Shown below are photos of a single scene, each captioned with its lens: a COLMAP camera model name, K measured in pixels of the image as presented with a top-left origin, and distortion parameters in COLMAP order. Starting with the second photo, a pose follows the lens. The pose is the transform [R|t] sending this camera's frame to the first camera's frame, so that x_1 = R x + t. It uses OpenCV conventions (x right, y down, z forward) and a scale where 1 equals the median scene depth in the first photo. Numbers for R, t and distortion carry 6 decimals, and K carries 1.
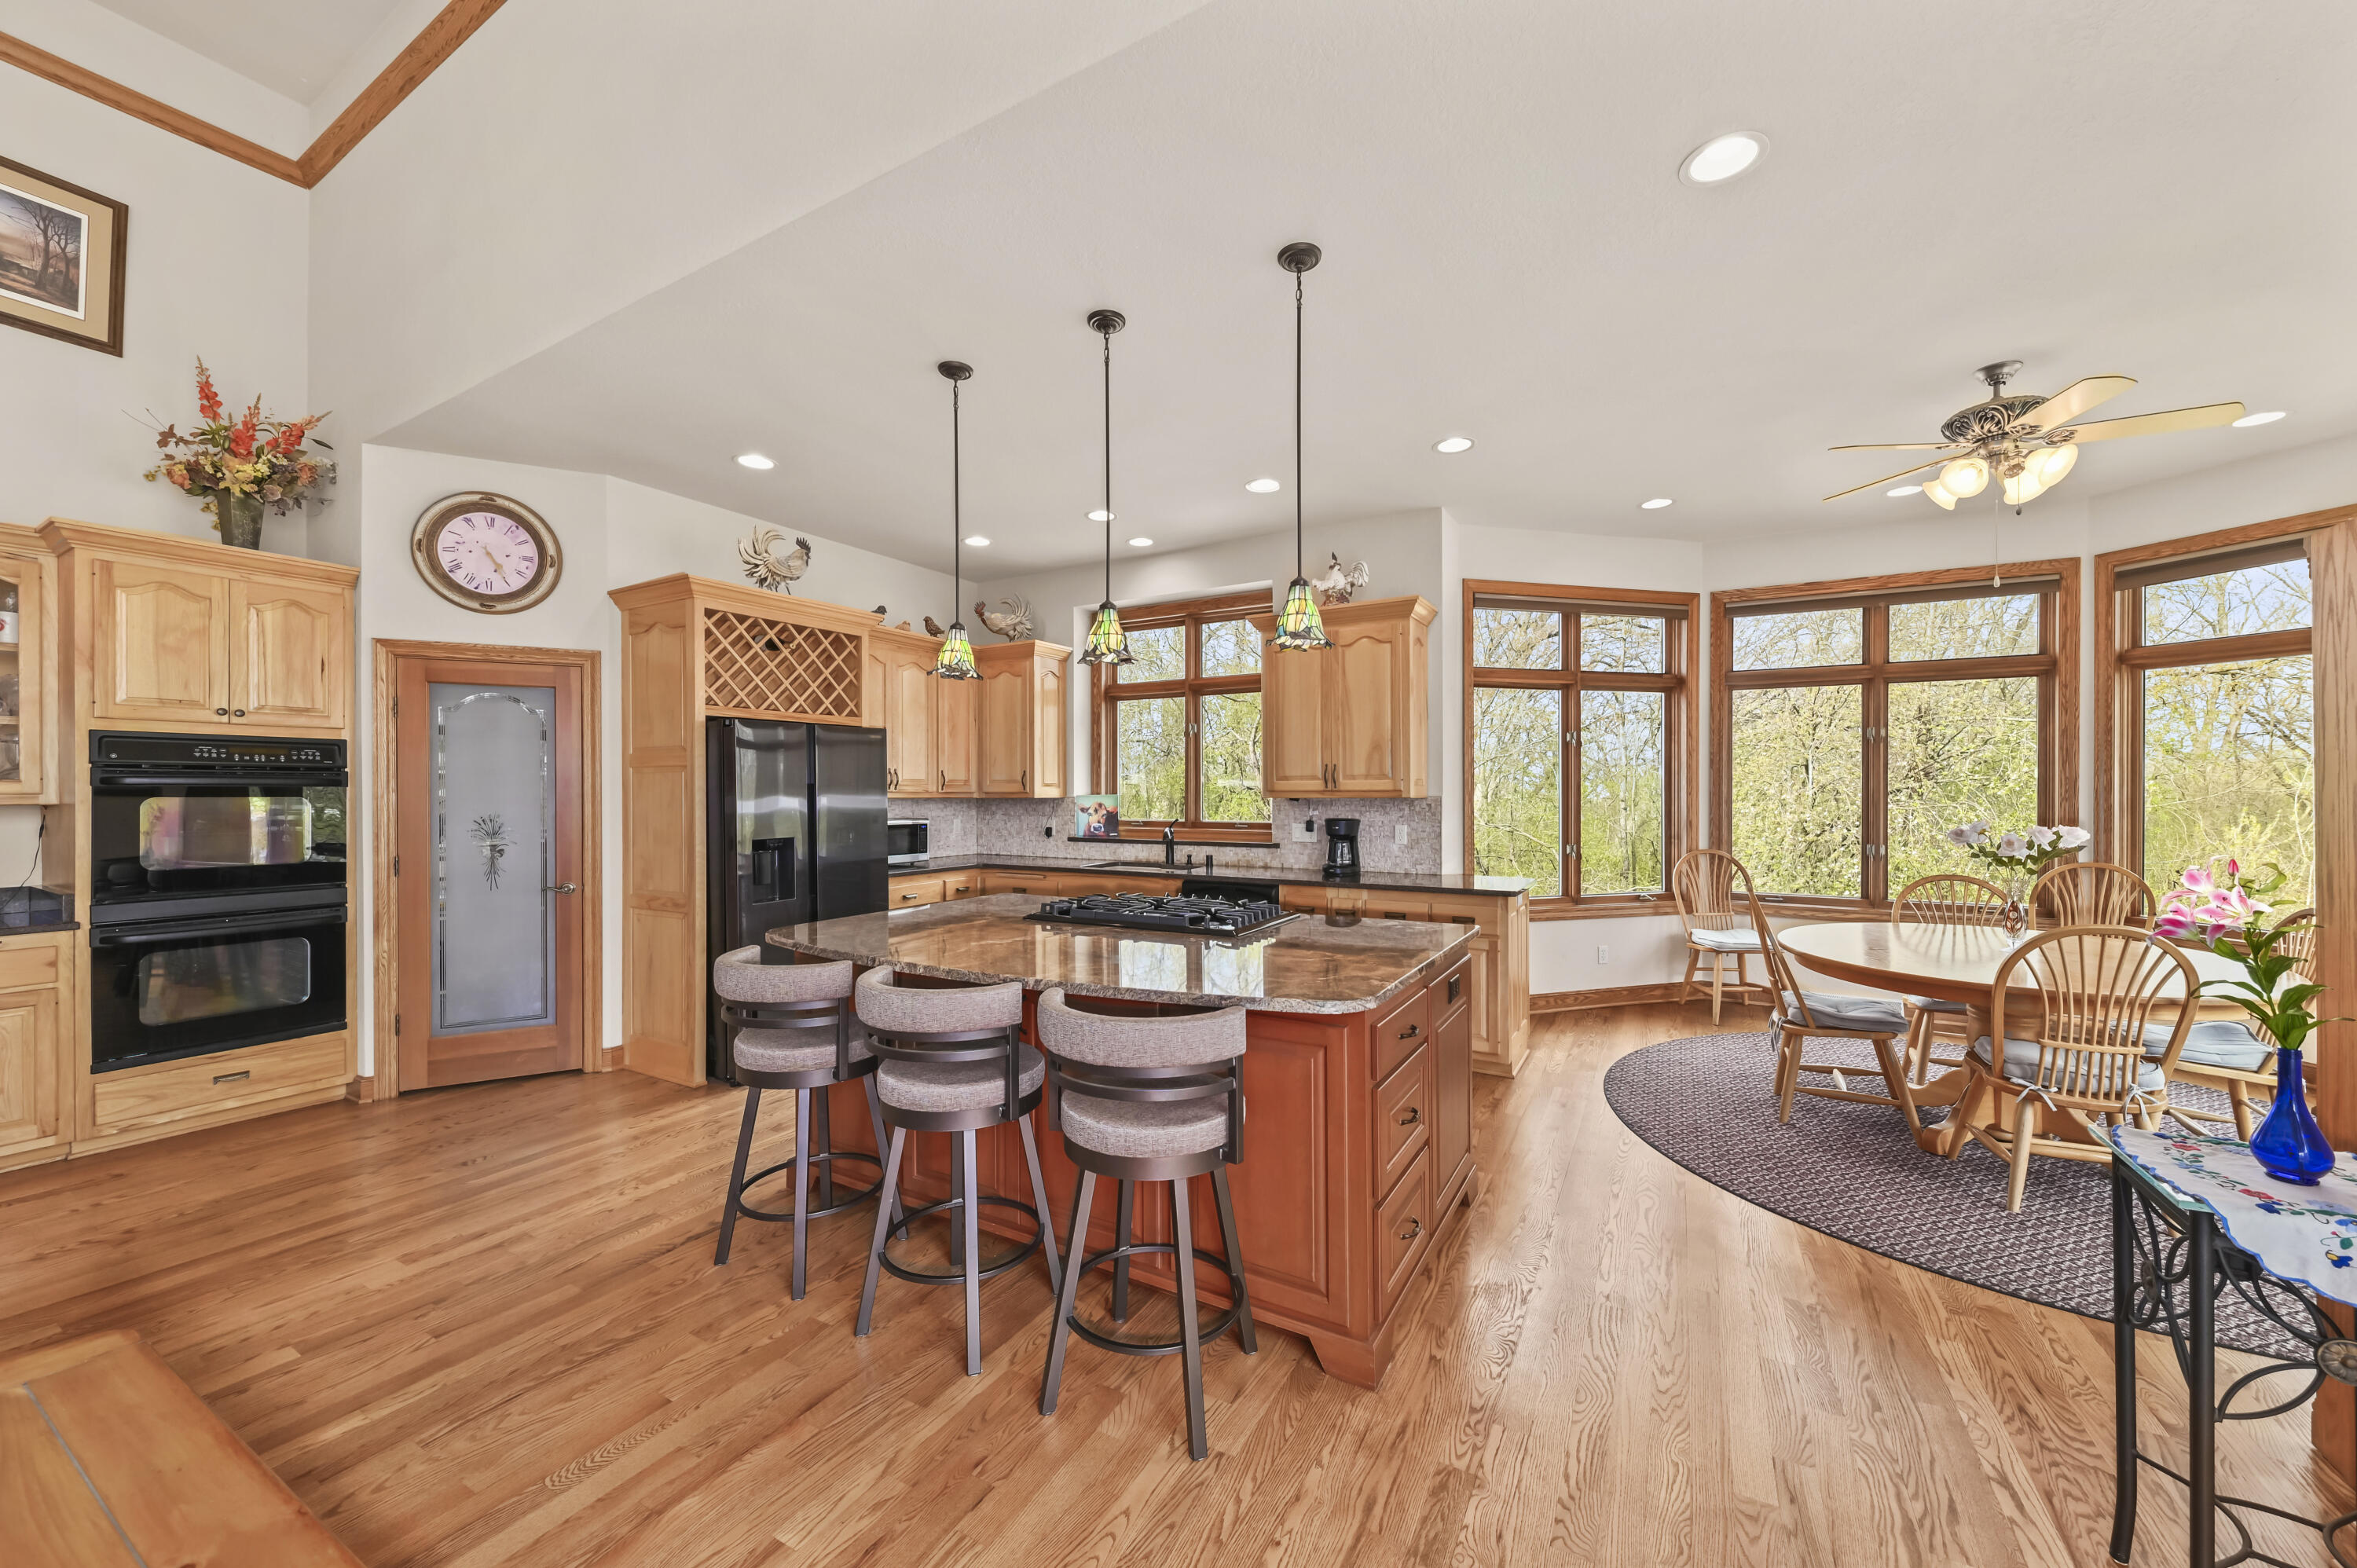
lens RADIAL K [[844.4, 0, 1190.7], [0, 844.4, 796.7], [0, 0, 1]] dist [0.000119, -0.000845]
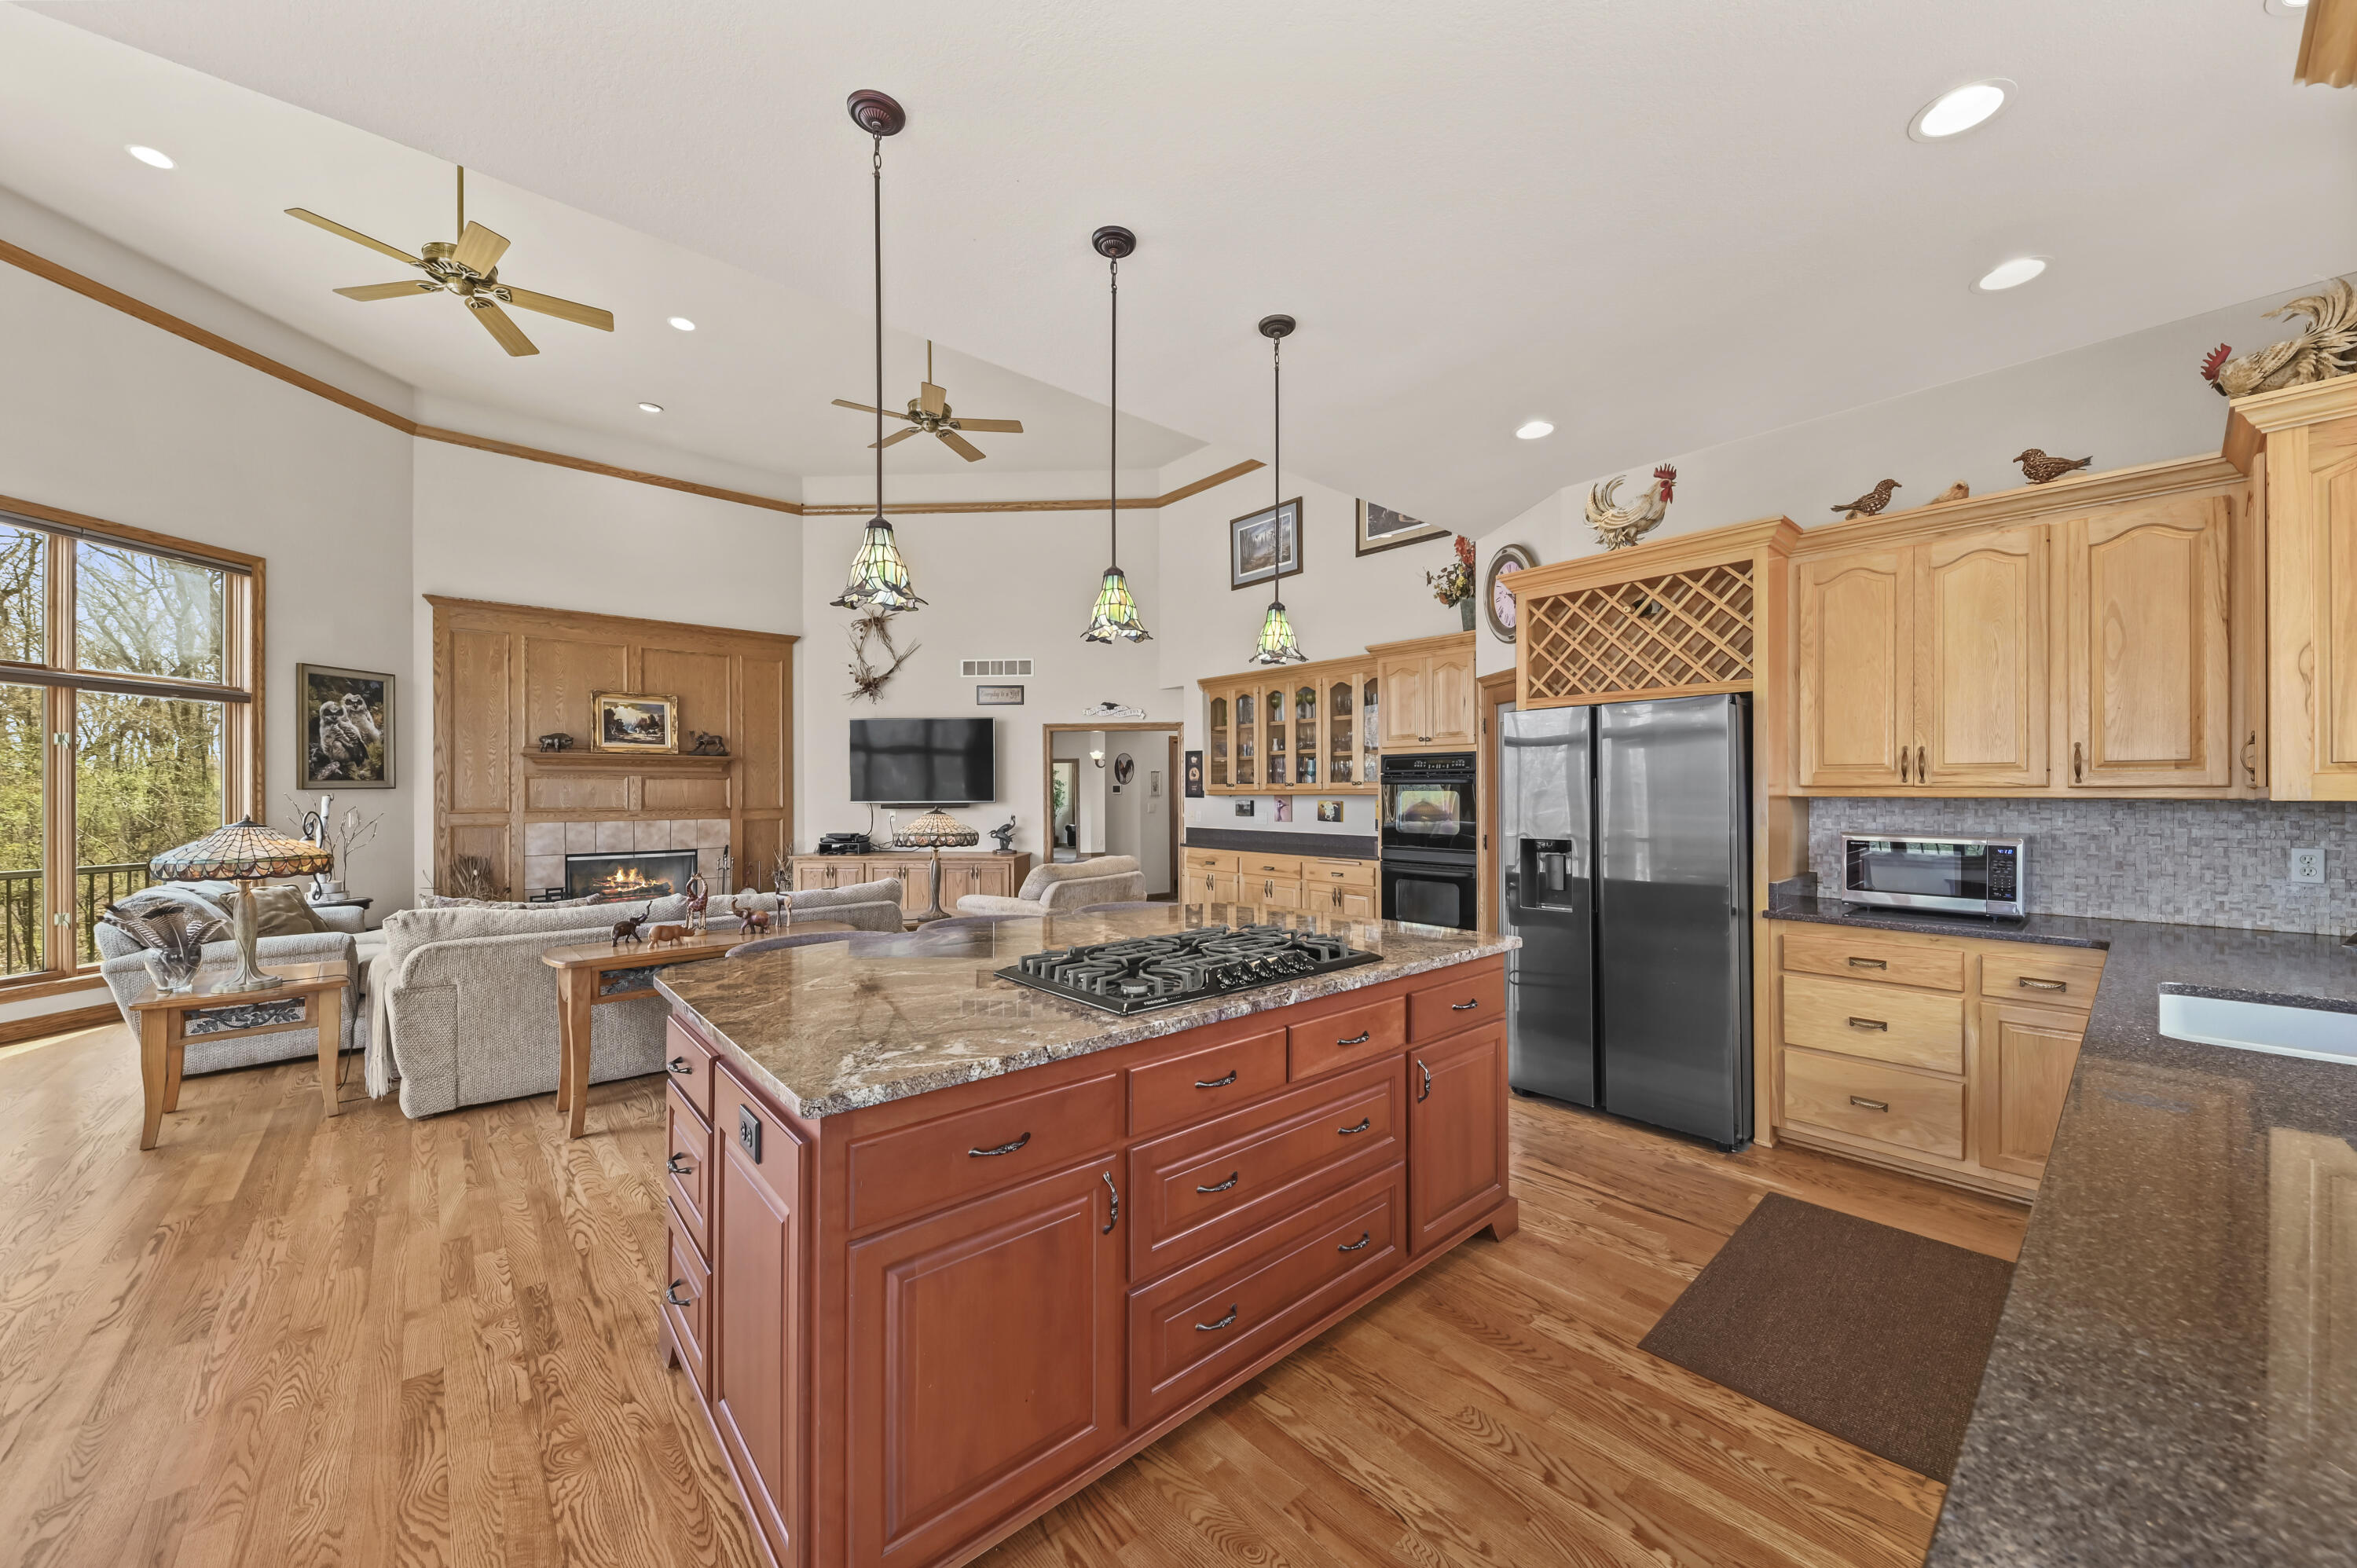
lens RADIAL K [[844.4, 0, 1193.3], [0, 844.4, 784.5], [0, 0, 1]] dist [0.000119, -0.000845]
pose [[-0.335058, 0.000665, -0.942197, 0.580428], [0.004984, 0.999987, -0.001066, -0.012282], [0.942184, -0.005053, -0.335057, 1.153349]]
